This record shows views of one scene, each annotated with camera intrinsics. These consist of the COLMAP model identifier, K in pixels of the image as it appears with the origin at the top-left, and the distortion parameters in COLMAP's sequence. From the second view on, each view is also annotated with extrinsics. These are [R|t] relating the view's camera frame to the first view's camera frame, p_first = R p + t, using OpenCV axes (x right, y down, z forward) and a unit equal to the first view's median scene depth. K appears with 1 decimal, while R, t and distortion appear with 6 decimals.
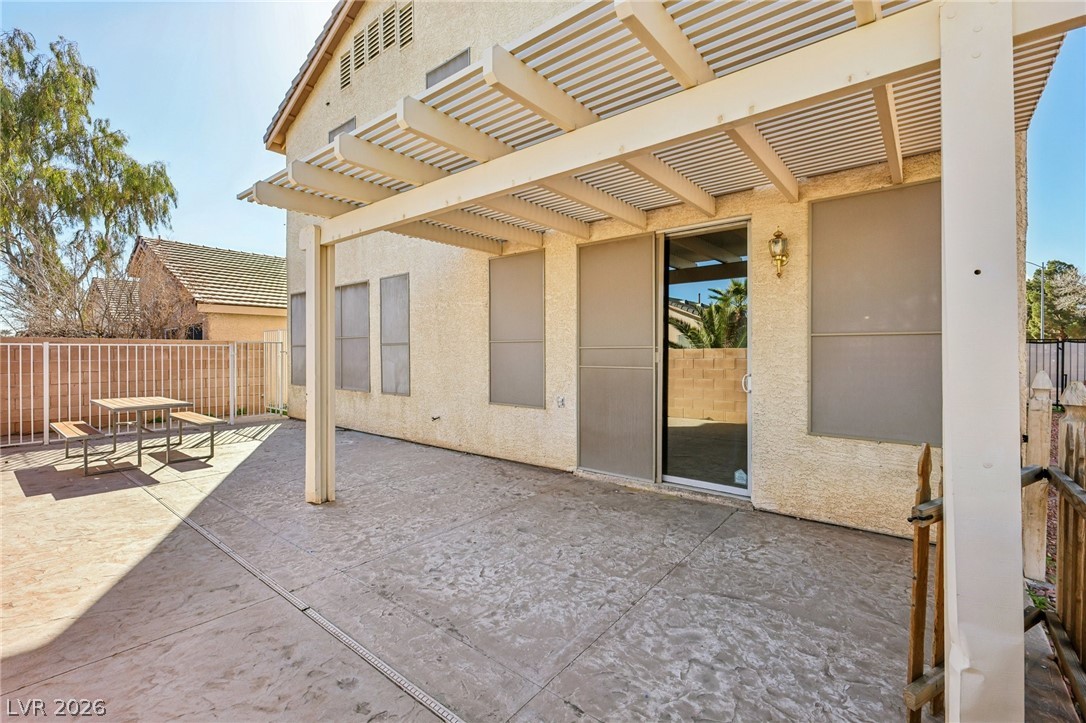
lens RADIAL K [[472.2, 0, 544.2], [0, 472.2, 351.0], [0, 0, 1]] dist [0.001145, 0.000245]
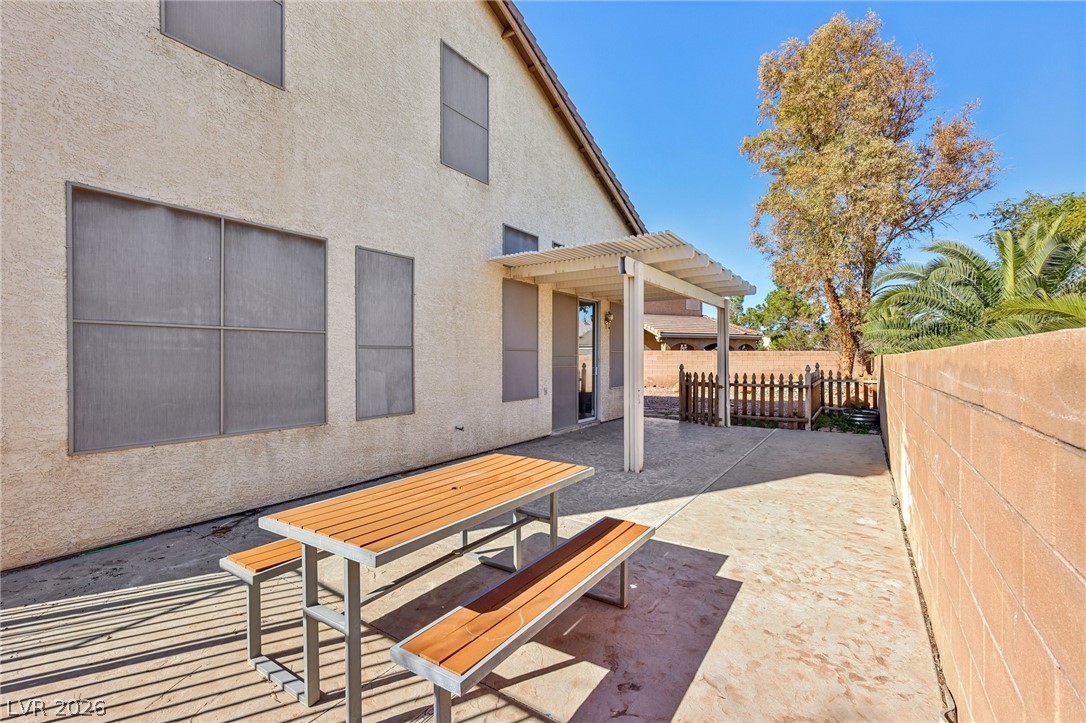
lens RADIAL K [[490.8, 0, 539.8], [0, 490.8, 359.2], [0, 0, 1]] dist [0.014416, -0.000052]
pose [[-0.096332, -0.003709, 0.995342, -1.717891], [-0.001351, 0.999993, 0.003596, 0.001074], [-0.995348, -0.000998, -0.096336, 1.321355]]
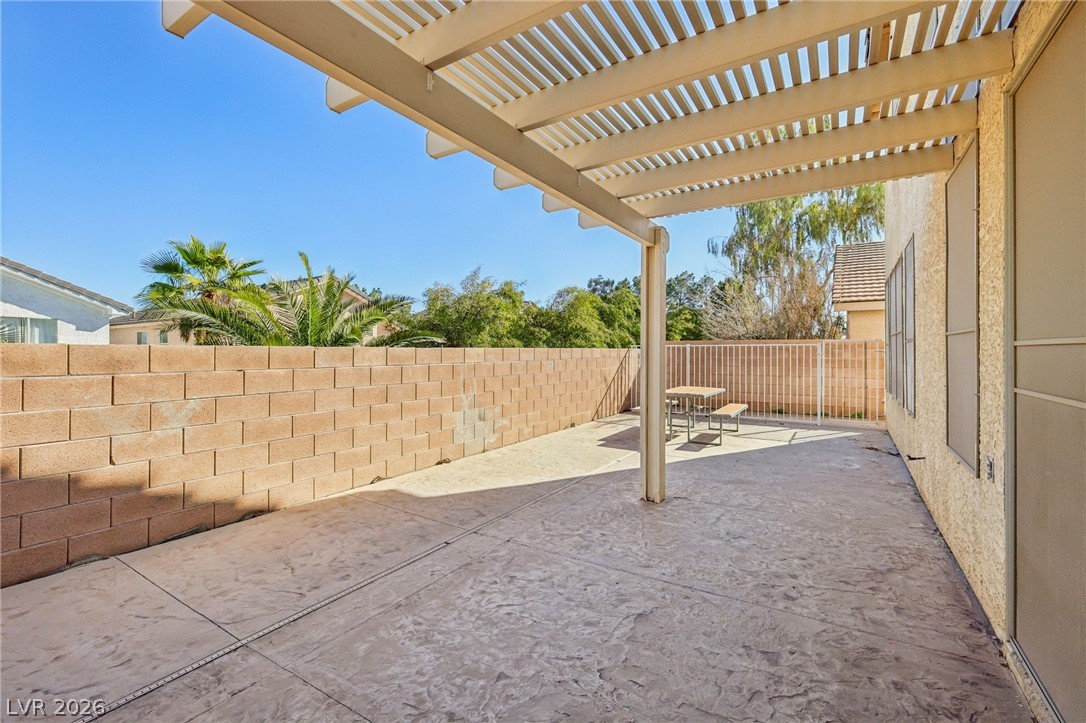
lens RADIAL K [[472.2, 0, 544.2], [0, 472.2, 351.0], [0, 0, 1]] dist [0.001145, 0.000245]
pose [[0.117375, 0.002789, -0.993084, 0.478116], [-0.000128, 0.999996, 0.002793, -0.001978], [0.993088, -0.000200, 0.117375, 0.620751]]
